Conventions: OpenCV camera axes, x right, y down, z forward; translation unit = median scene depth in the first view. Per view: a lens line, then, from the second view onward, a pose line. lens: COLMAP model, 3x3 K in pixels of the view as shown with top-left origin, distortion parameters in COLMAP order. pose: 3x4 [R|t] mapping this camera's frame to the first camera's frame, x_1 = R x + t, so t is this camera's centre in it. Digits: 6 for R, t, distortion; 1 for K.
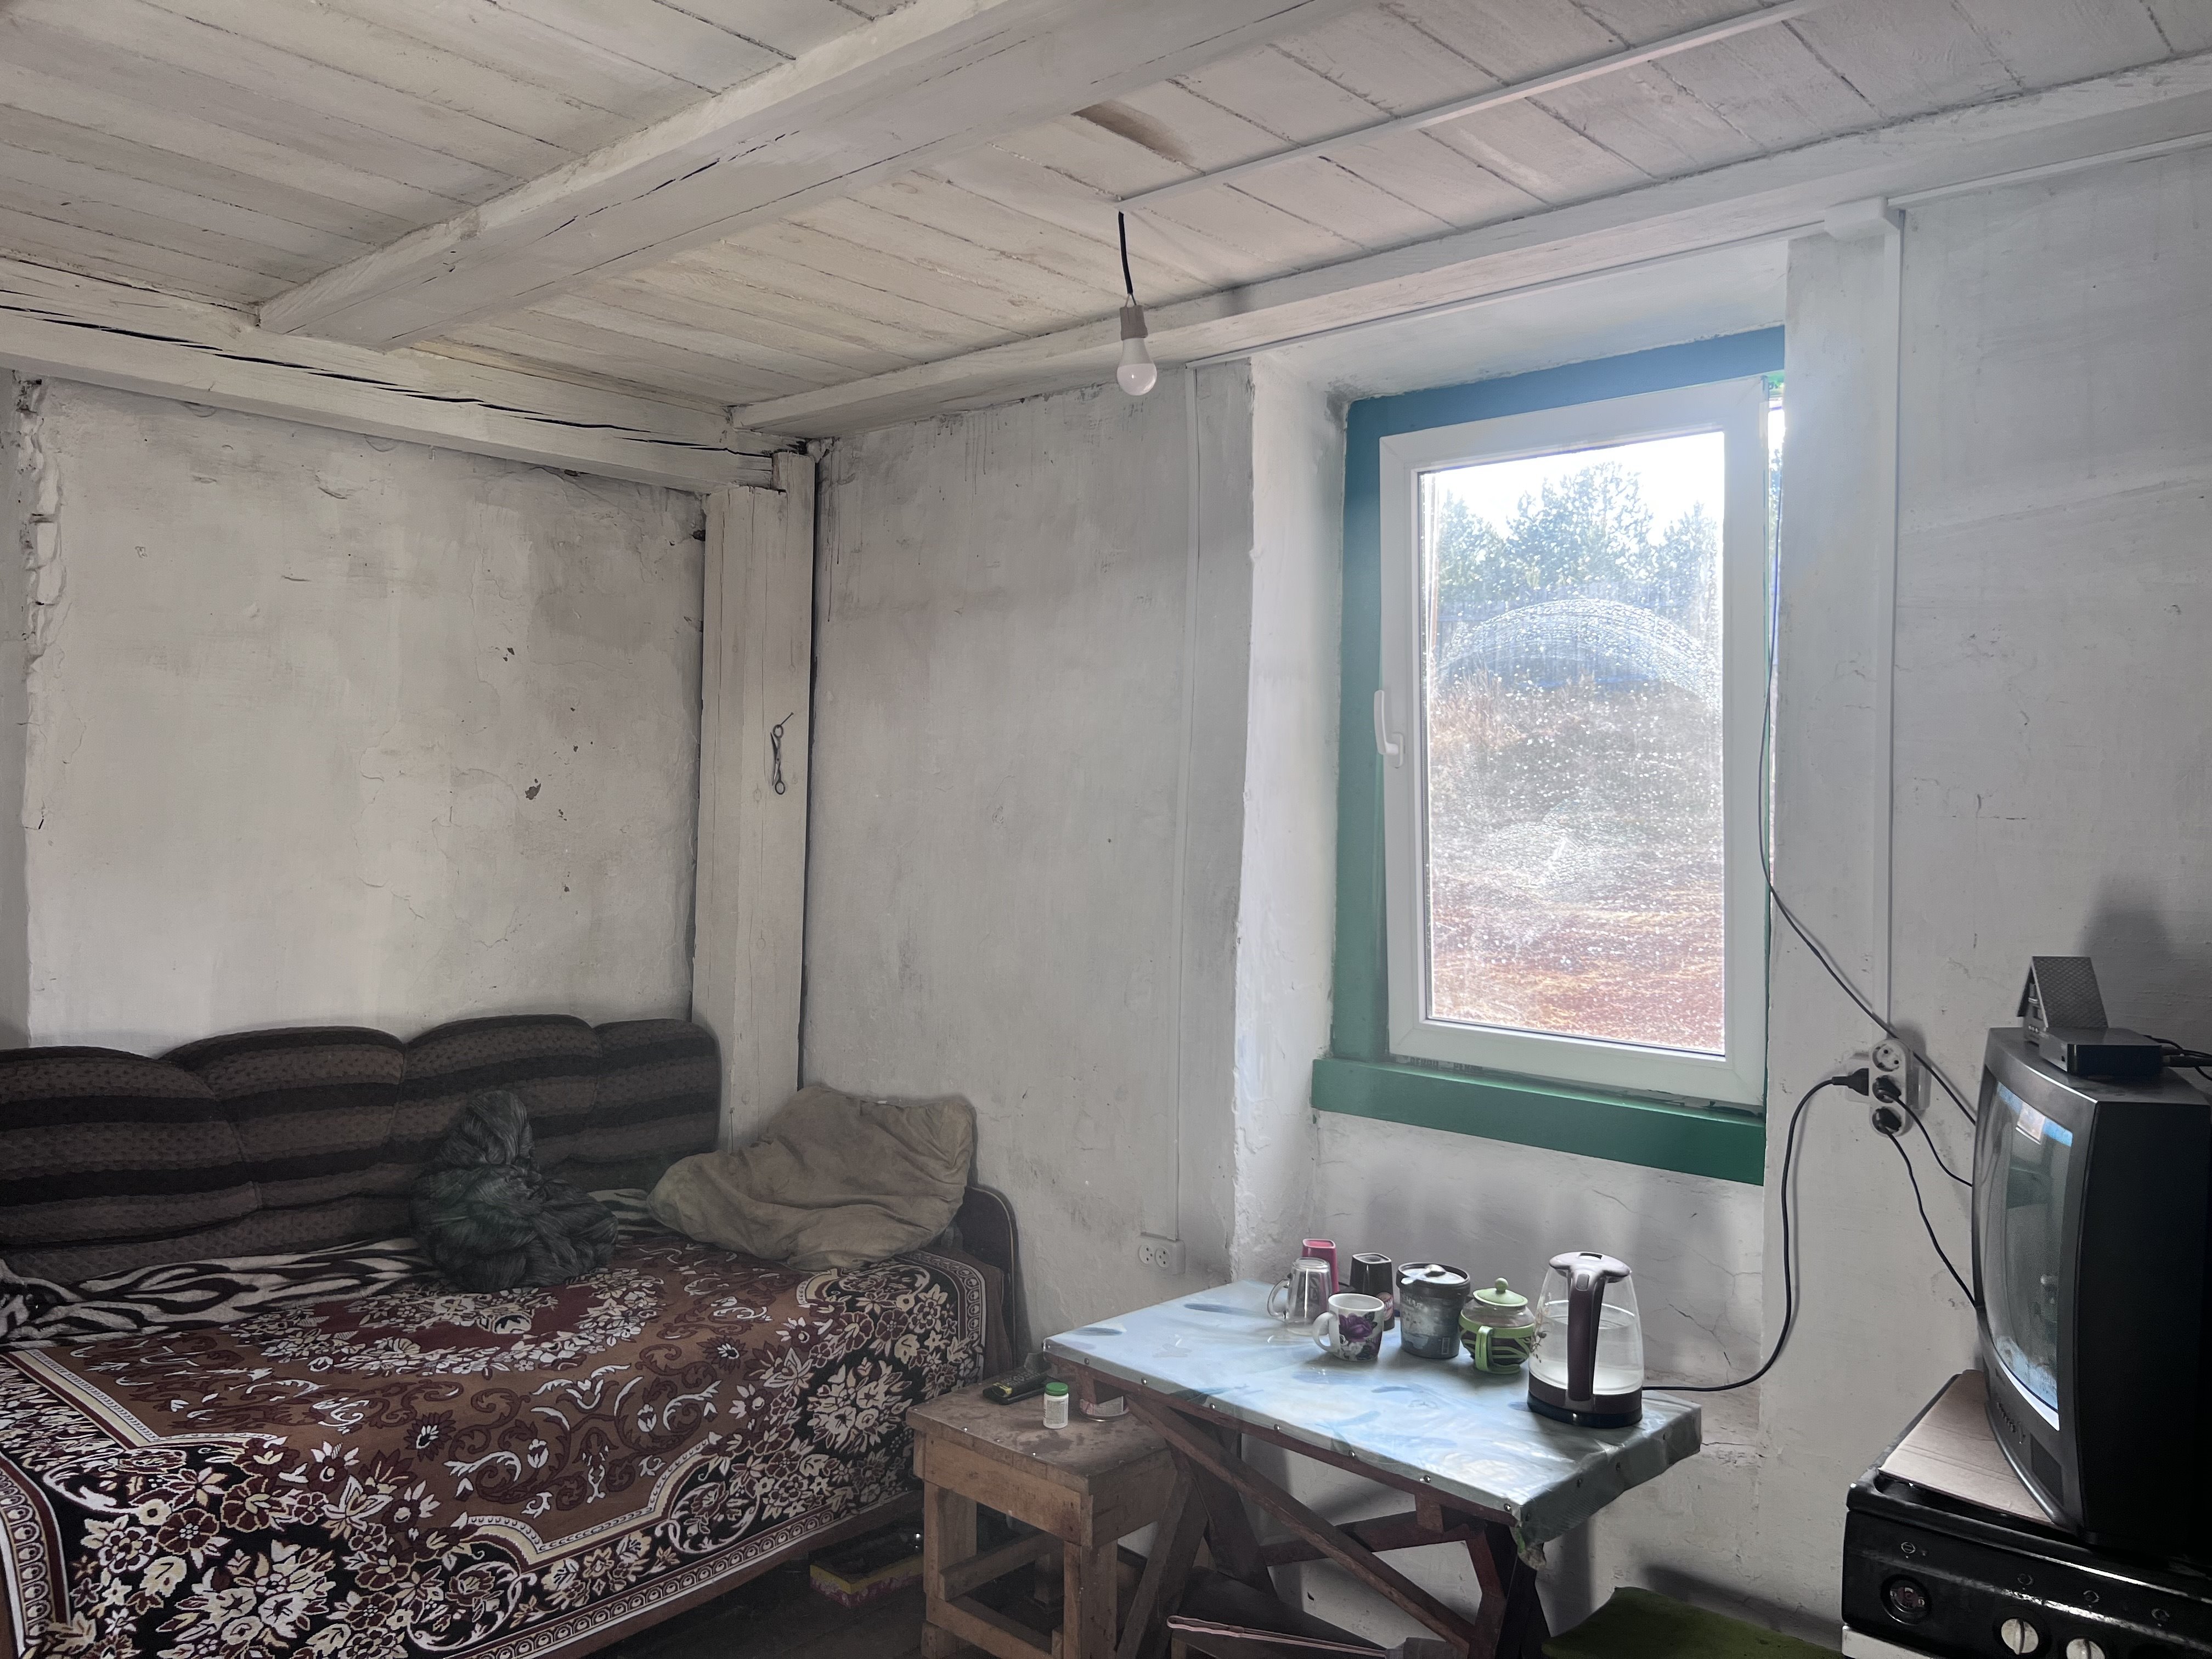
lens RADIAL K [[1703.0, 0, 1105.4], [0, 1703.0, 835.9], [0, 0, 1]] dist [0.076861, -0.088532]
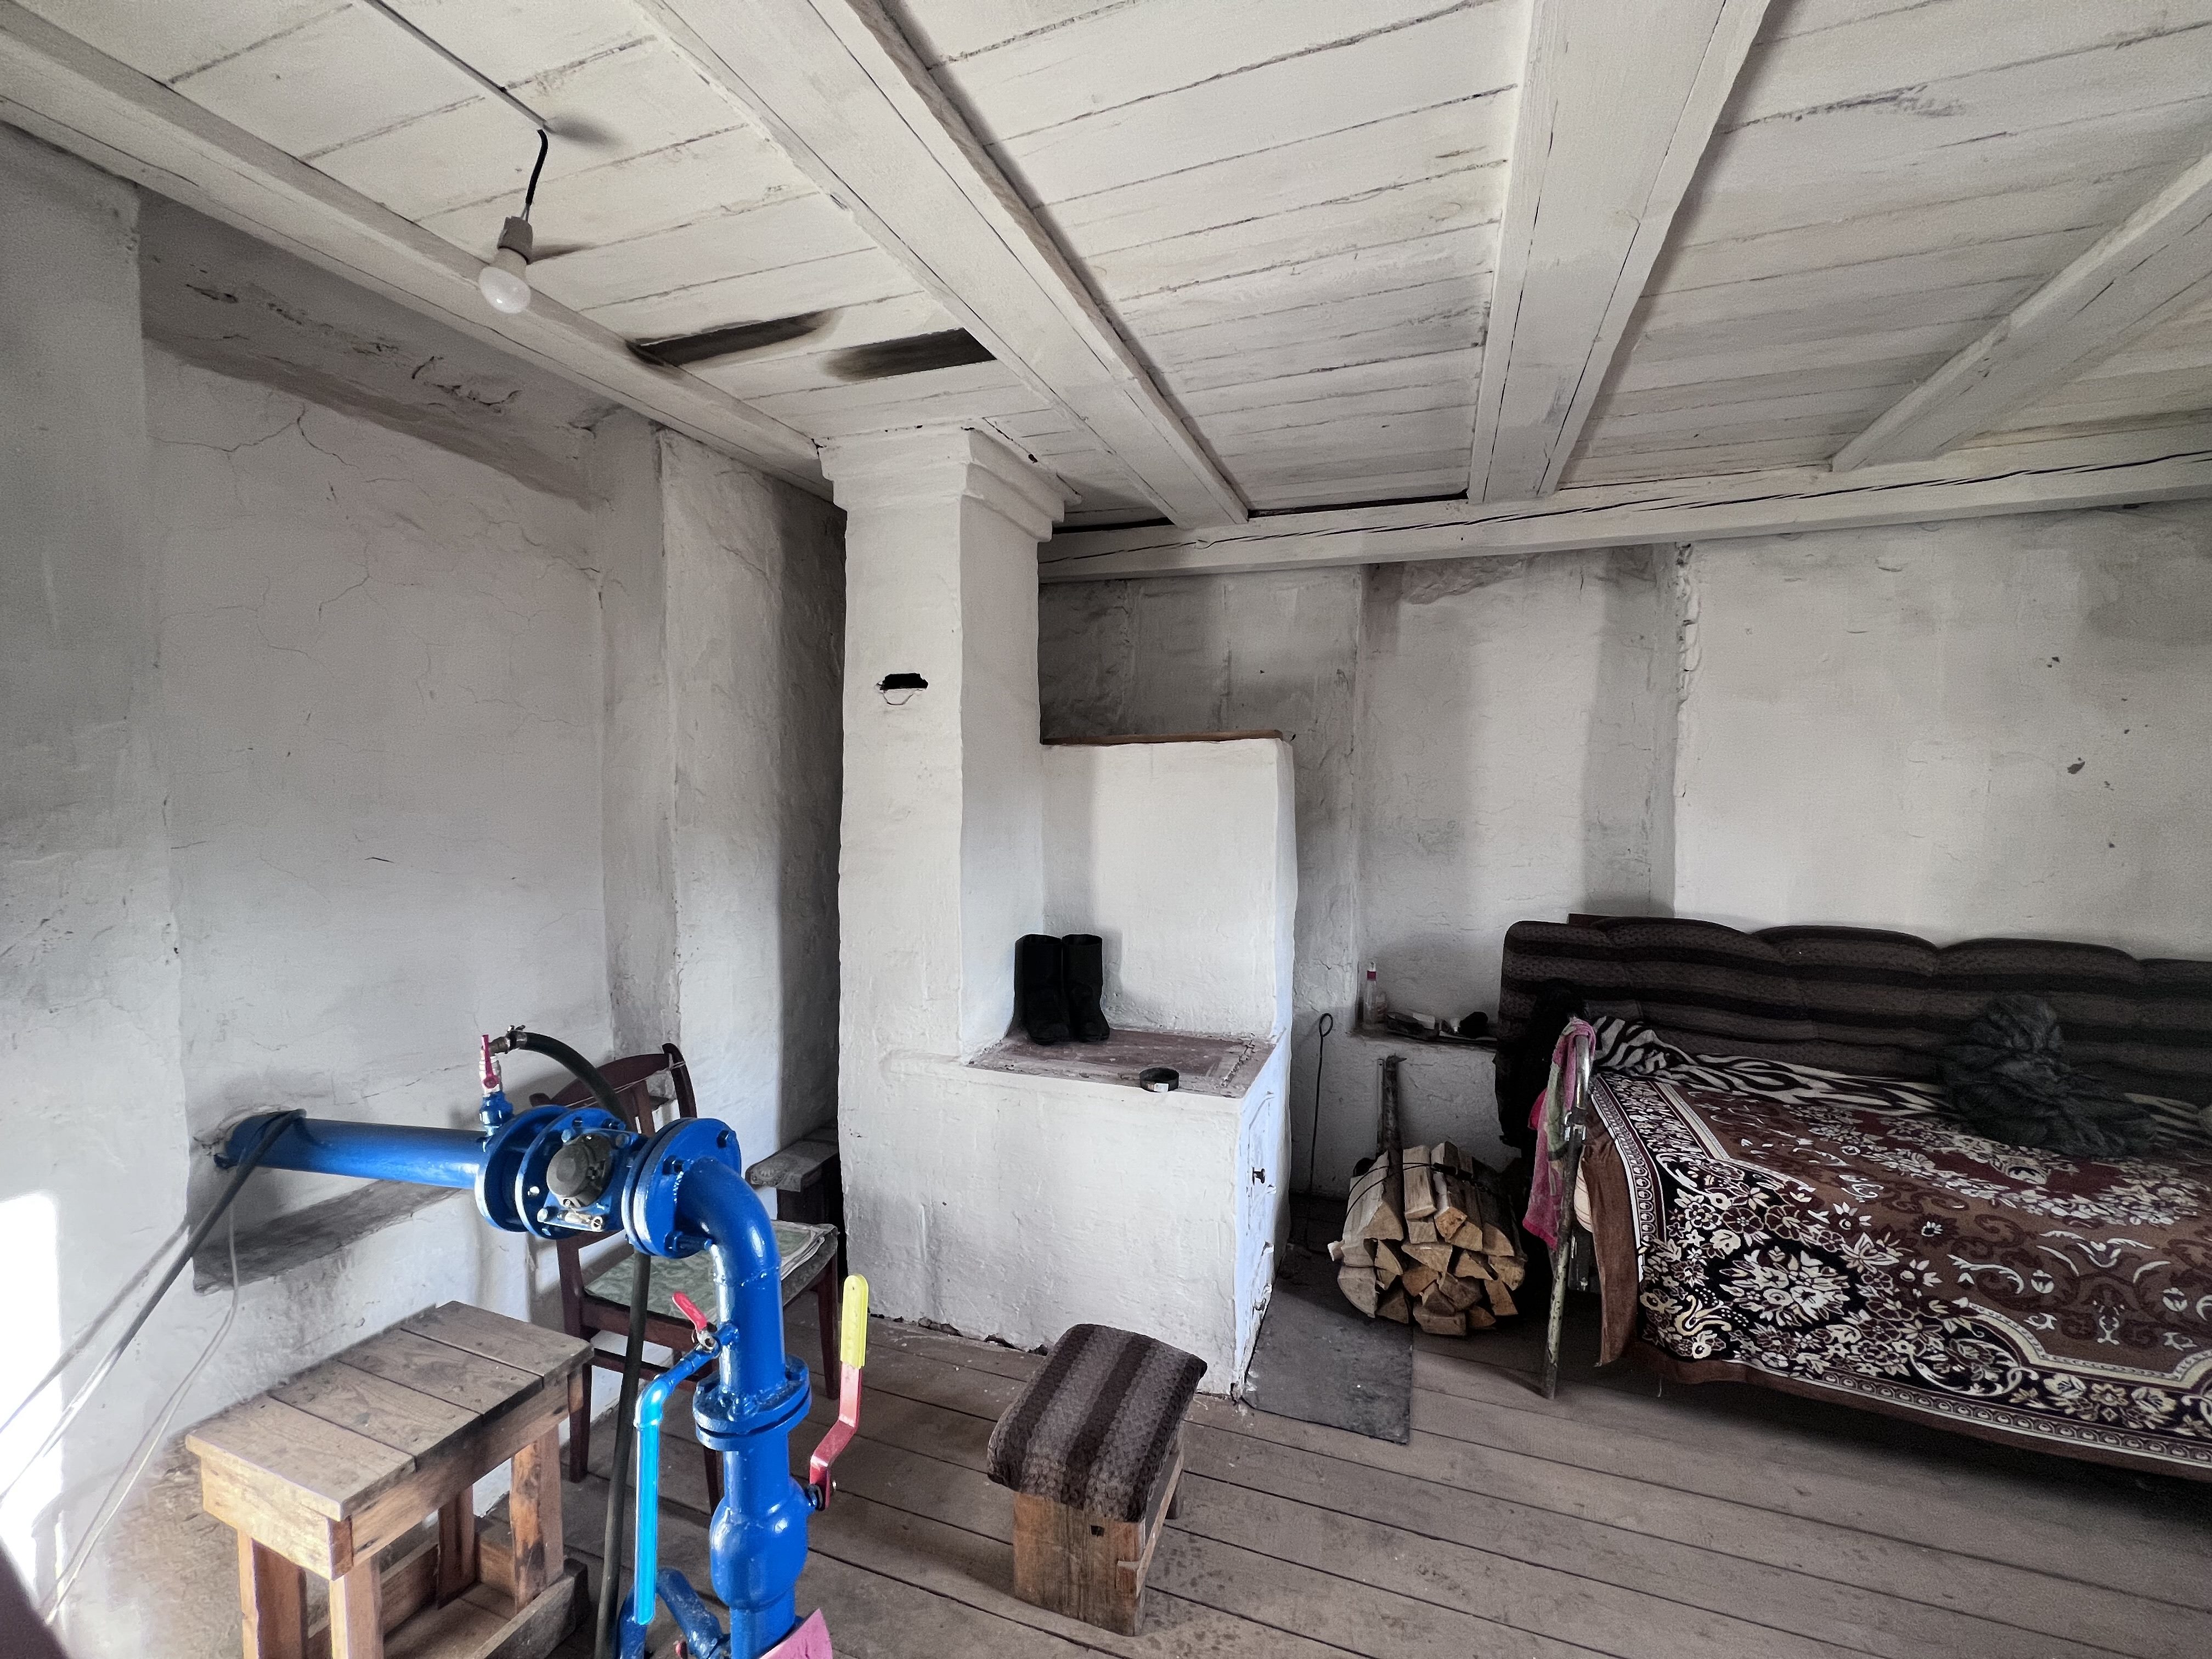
lens RADIAL K [[886.5, 0, 1099.2], [0, 886.5, 828.7], [0, 0, 1]] dist [0.006927, -0.001424]
pose [[0.374299, 0.027797, -0.926891, 0.013259], [-0.008366, 0.999611, 0.026599, 0.010078], [0.927270, -0.002202, 0.374386, 0.102123]]
